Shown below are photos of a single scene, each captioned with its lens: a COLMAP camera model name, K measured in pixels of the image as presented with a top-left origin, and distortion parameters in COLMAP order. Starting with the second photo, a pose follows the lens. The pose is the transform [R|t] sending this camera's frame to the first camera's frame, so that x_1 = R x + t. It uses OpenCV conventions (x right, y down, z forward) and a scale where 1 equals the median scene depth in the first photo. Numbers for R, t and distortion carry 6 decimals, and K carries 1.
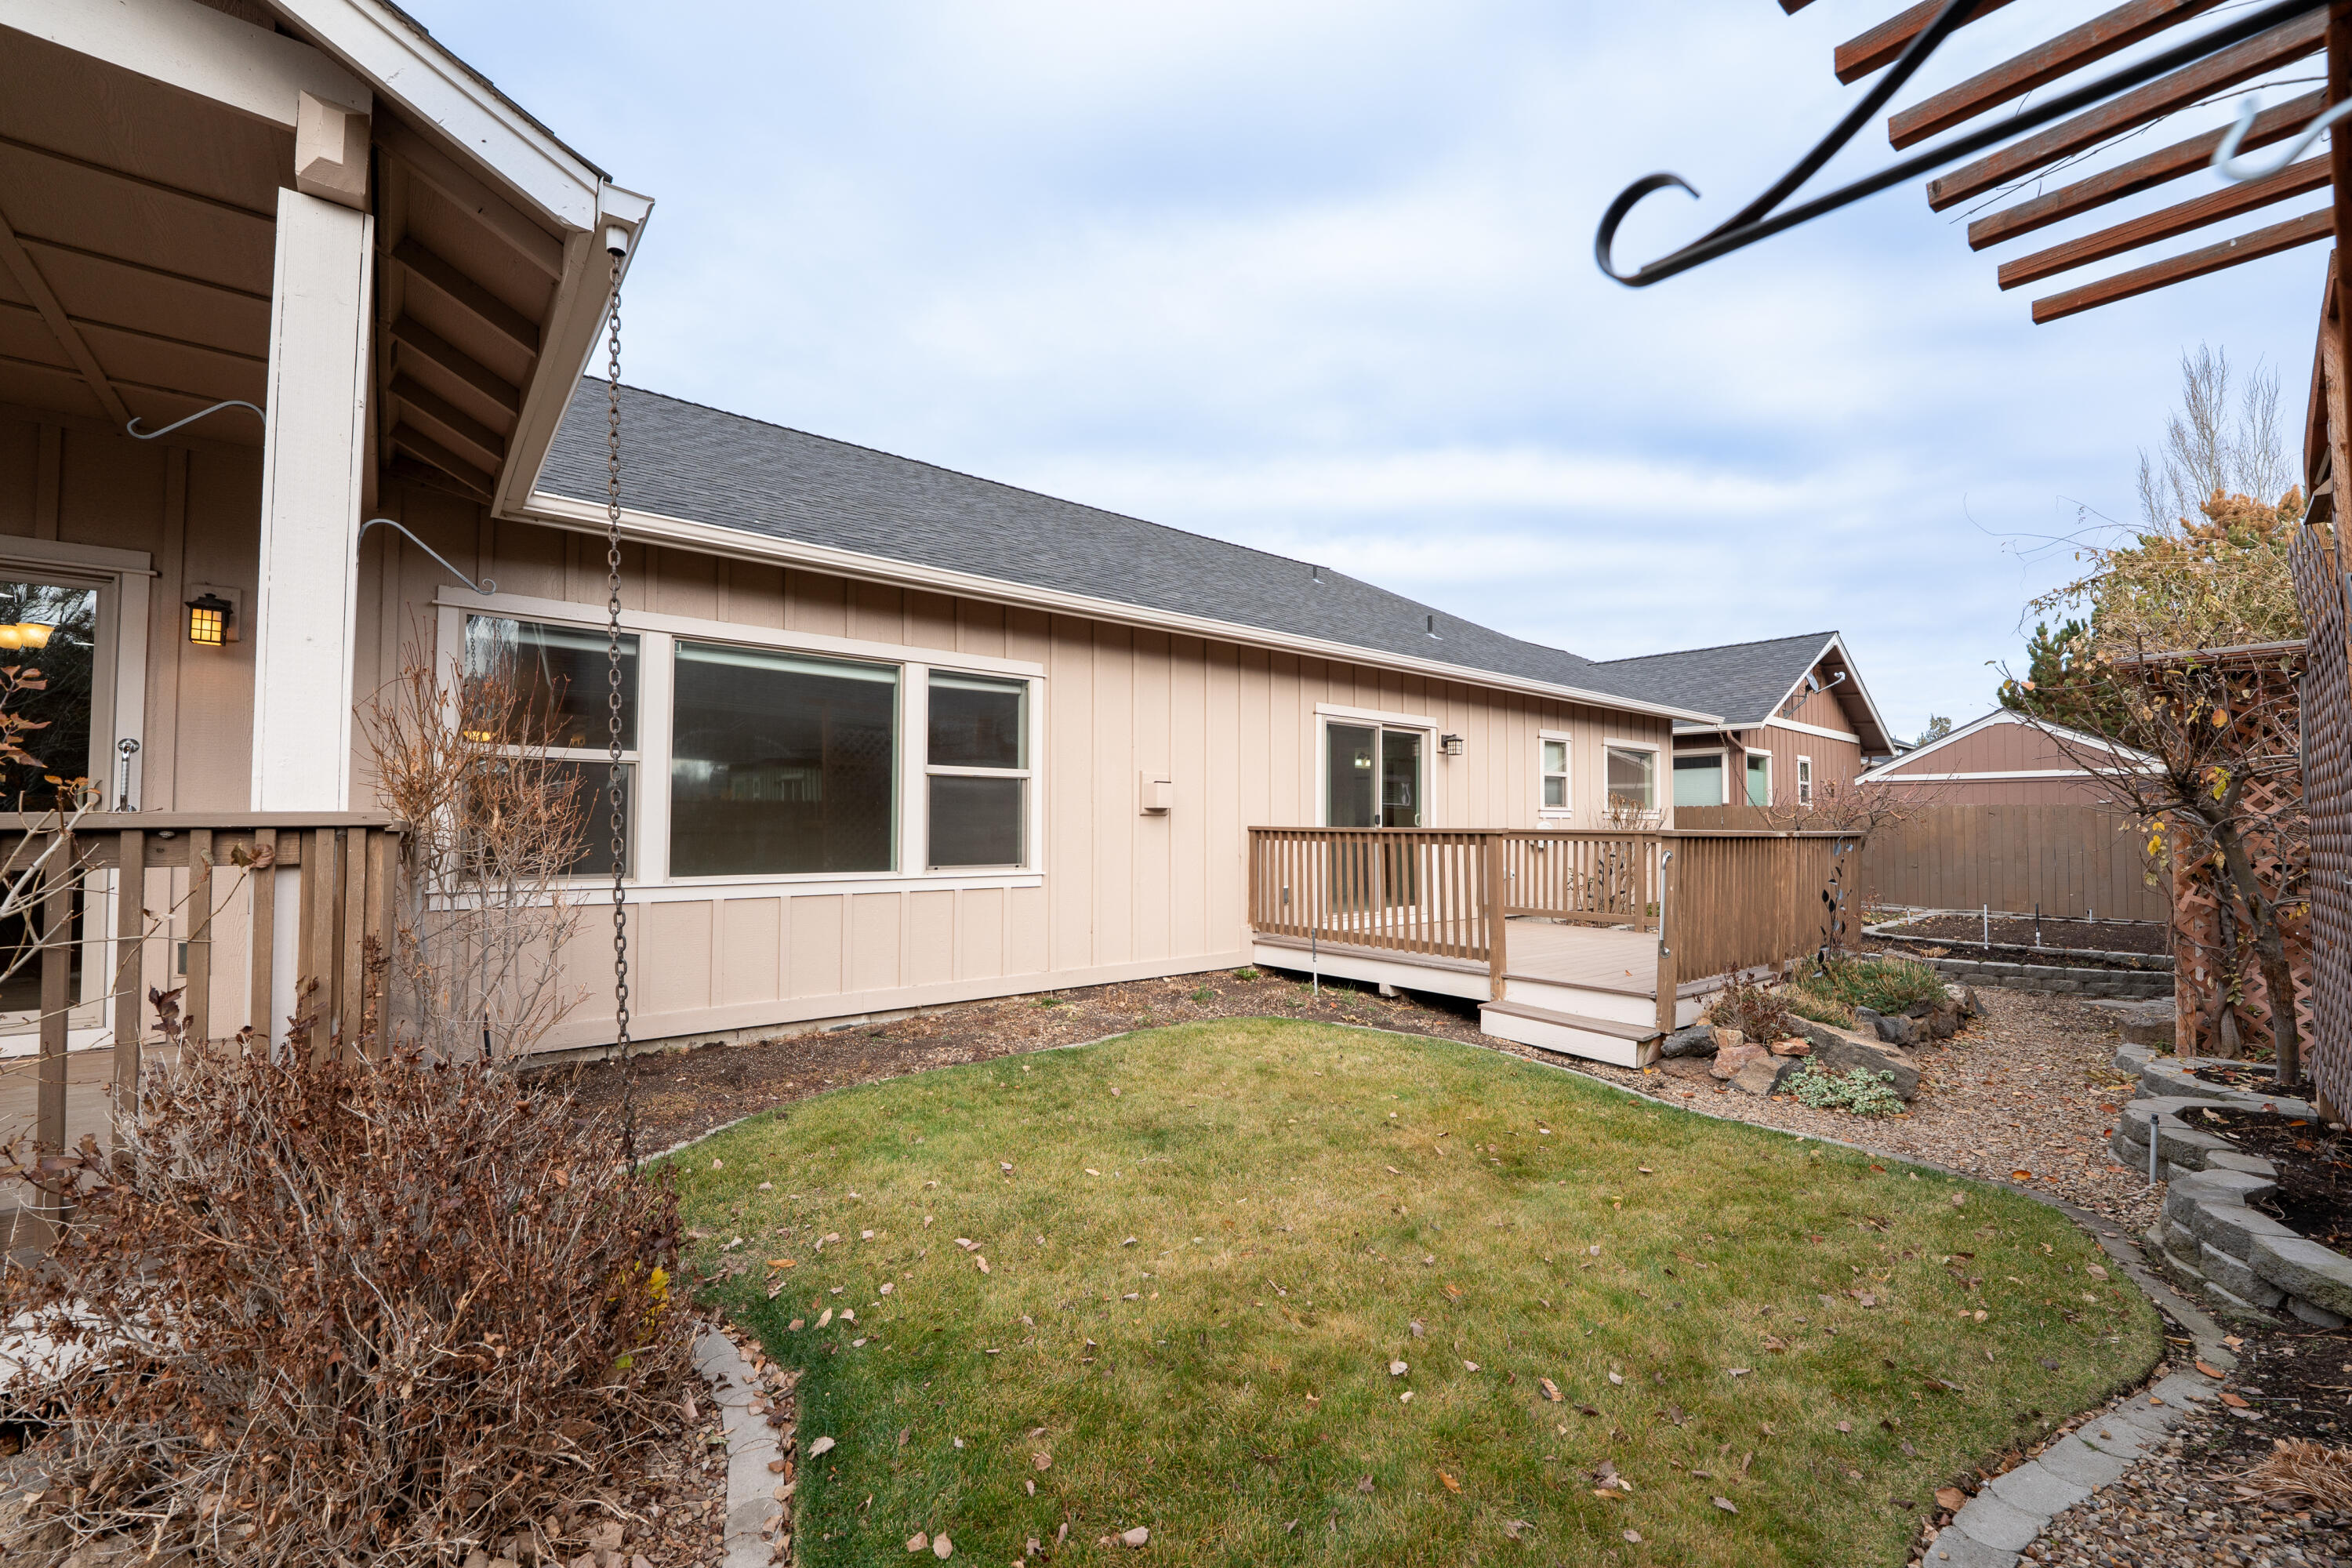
lens RADIAL K [[955.2, 0, 1182.4], [0, 955.2, 789.0], [0, 0, 1]] dist [-0.005155, -0.000172]
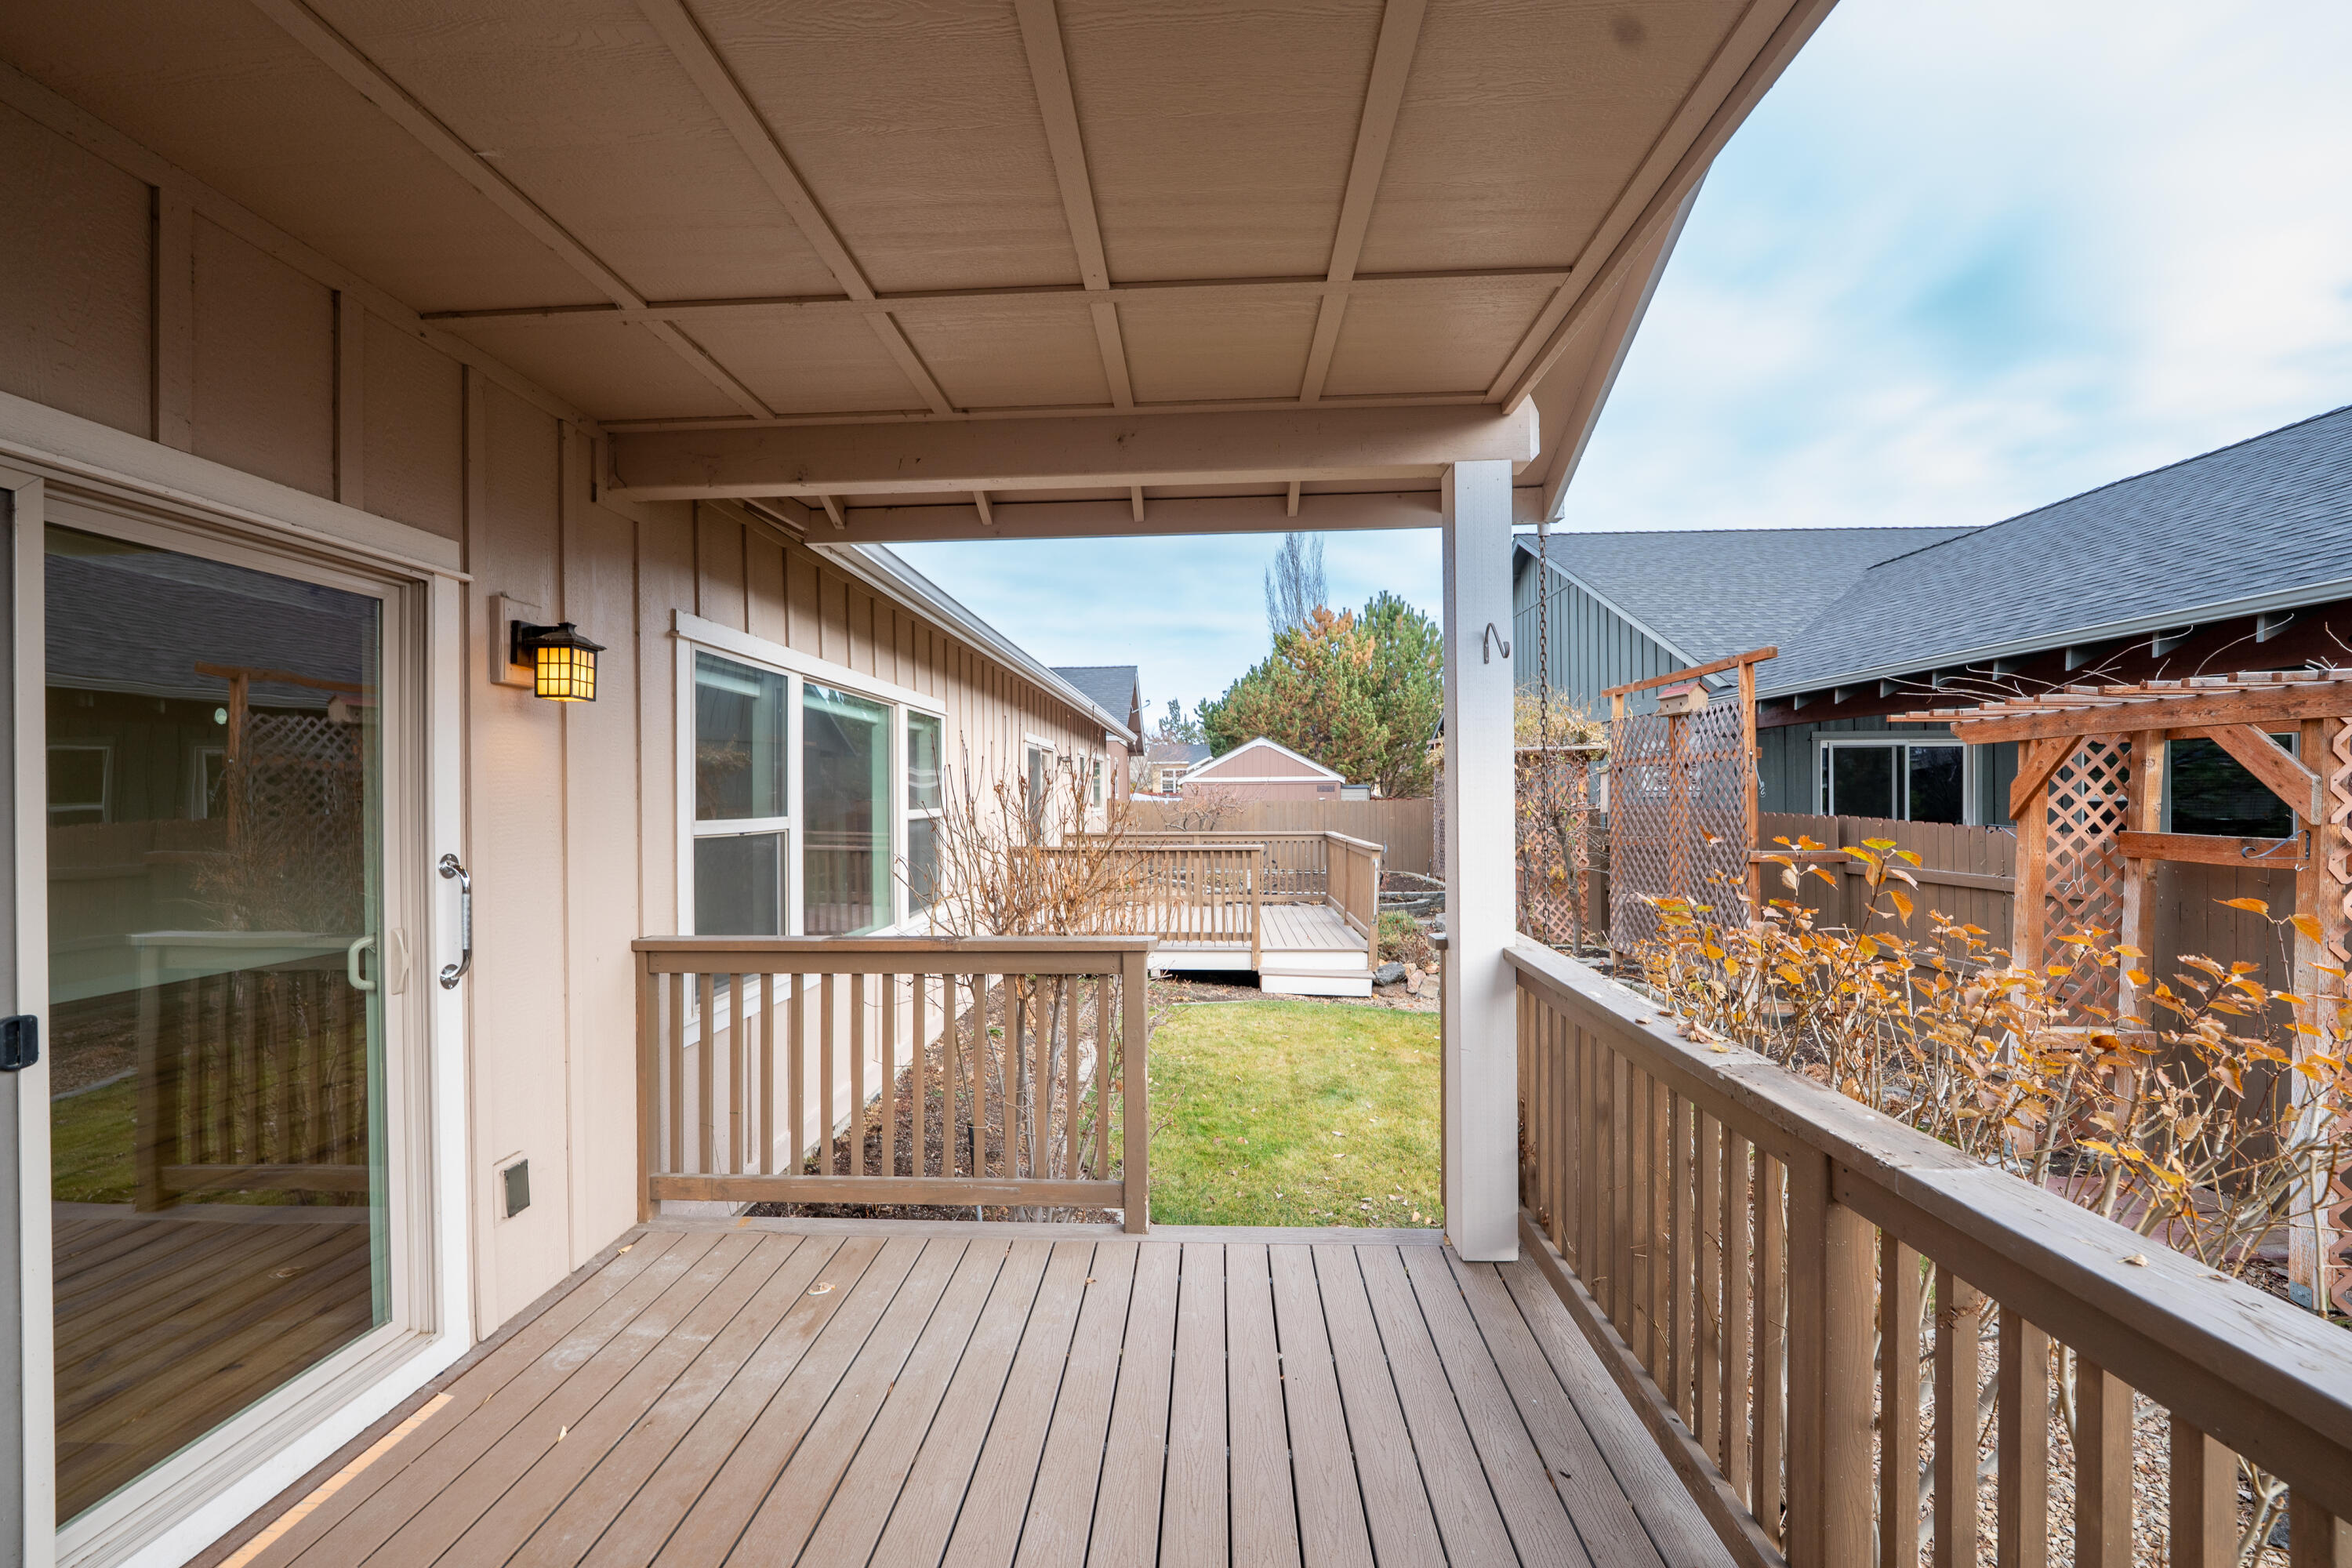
lens RADIAL K [[947.9, 0, 1176.0], [0, 947.9, 784.0], [0, 0, 1]] dist [0.022906, 0.000018]
pose [[0.671809, -0.000844, 0.740724, -0.734419], [-0.019362, 0.999638, 0.018700, -0.068611], [-0.740472, -0.026905, 0.671549, 0.146795]]
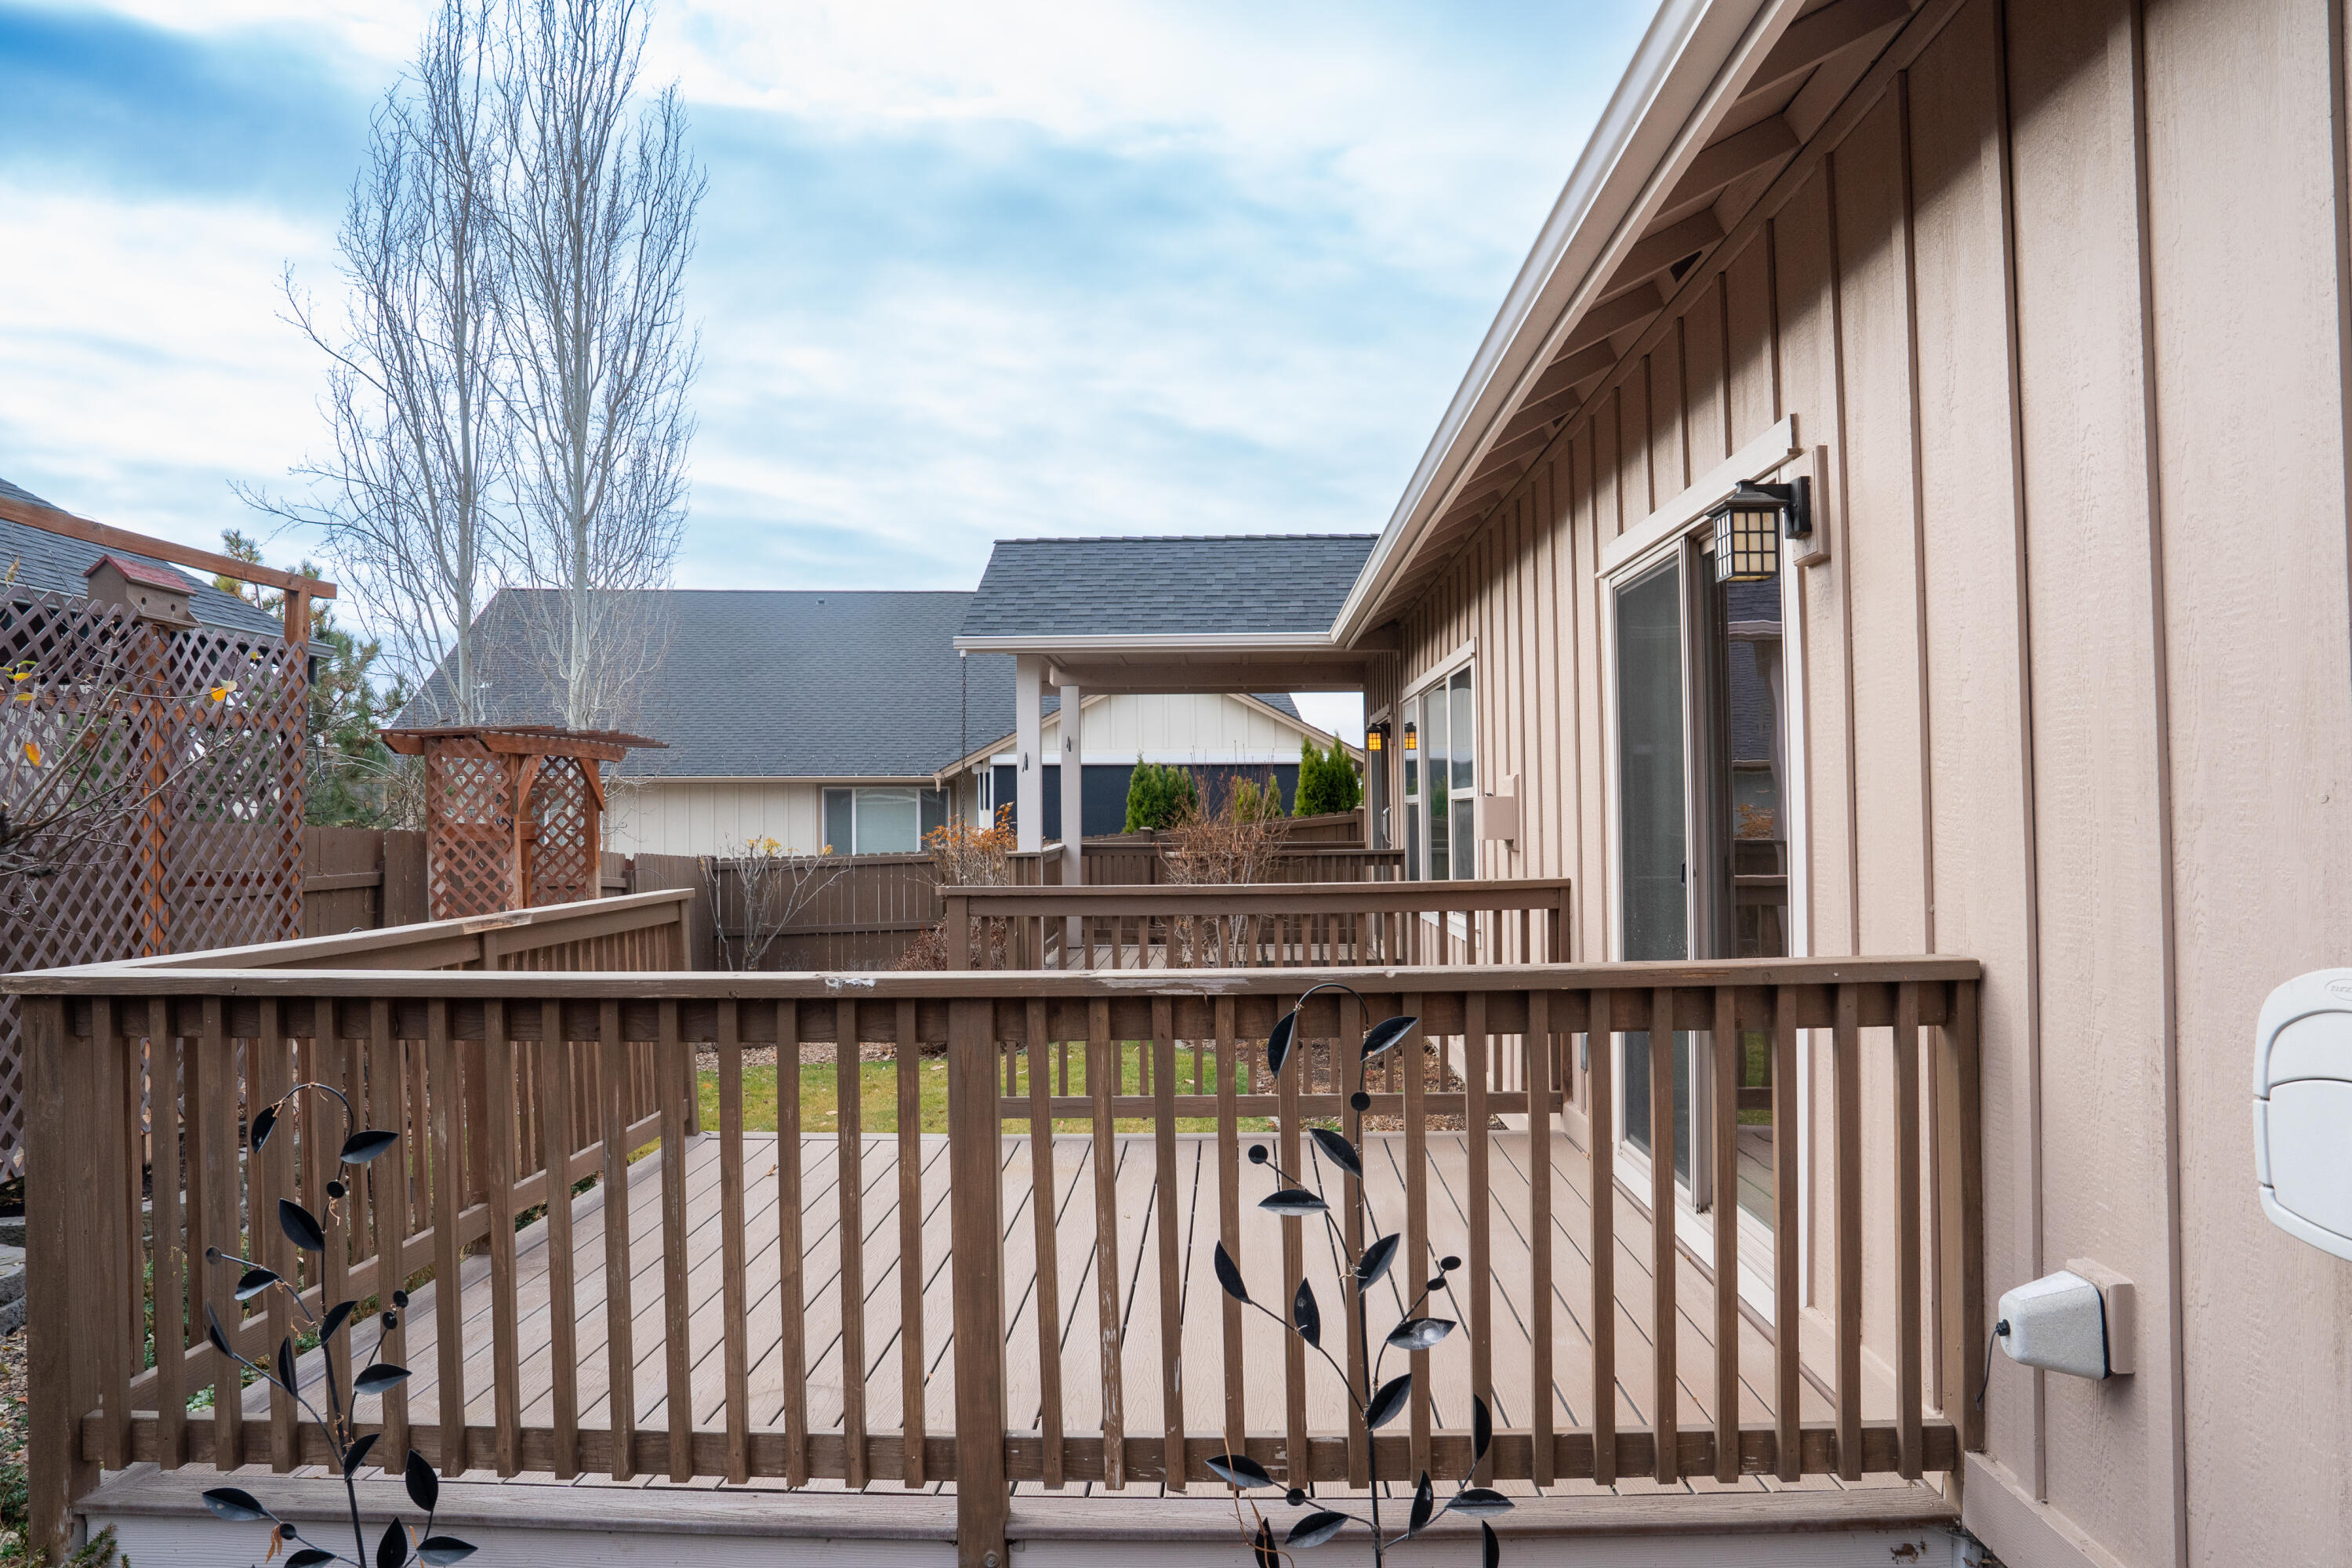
lens RADIAL K [[1630.7, 0, 1176.0], [0, 1630.7, 784.0], [0, 0, 1]] dist [-0.121500, 0.085703]
pose [[-0.659875, -0.014682, -0.751232, 0.926510], [0.038795, 0.997810, -0.053577, 0.035166], [0.750373, -0.064498, -0.657861, 1.661084]]
